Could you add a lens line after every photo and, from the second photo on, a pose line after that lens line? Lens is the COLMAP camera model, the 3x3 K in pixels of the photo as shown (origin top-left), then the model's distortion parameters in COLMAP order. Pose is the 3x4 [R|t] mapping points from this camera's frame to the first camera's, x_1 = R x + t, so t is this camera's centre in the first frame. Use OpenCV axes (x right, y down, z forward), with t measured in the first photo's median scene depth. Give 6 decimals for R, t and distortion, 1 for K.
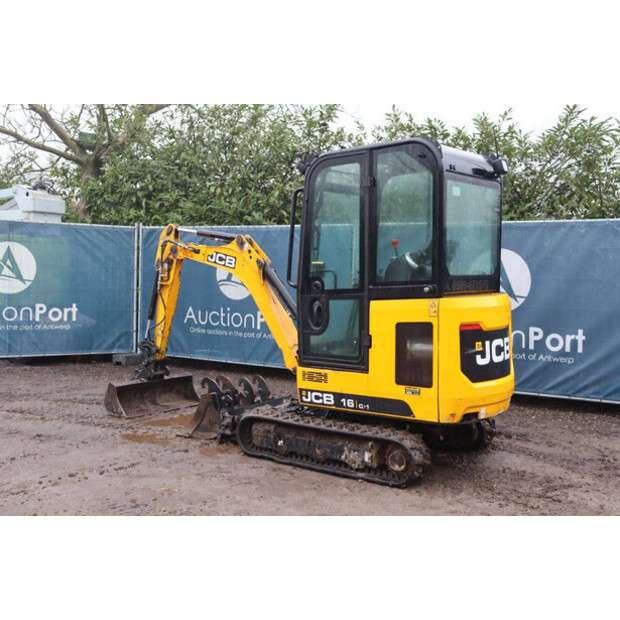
lens RADIAL K [[764.6, 0, 310.0], [0, 764.6, 310.0], [0, 0, 1]] dist [0.007794, 0.065914]
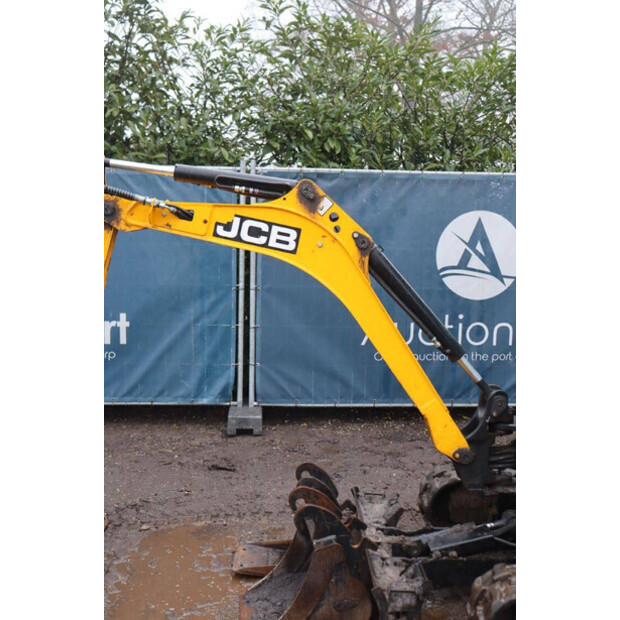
lens RADIAL K [[750.1, 0, 310.0], [0, 750.1, 310.0], [0, 0, 1]] dist [-0.001369, 0.064241]
pose [[0.801055, -0.069568, 0.594535, -0.444087], [0.031196, 0.996726, 0.074597, -0.064847], [-0.597778, -0.041209, 0.800602, 0.762945]]
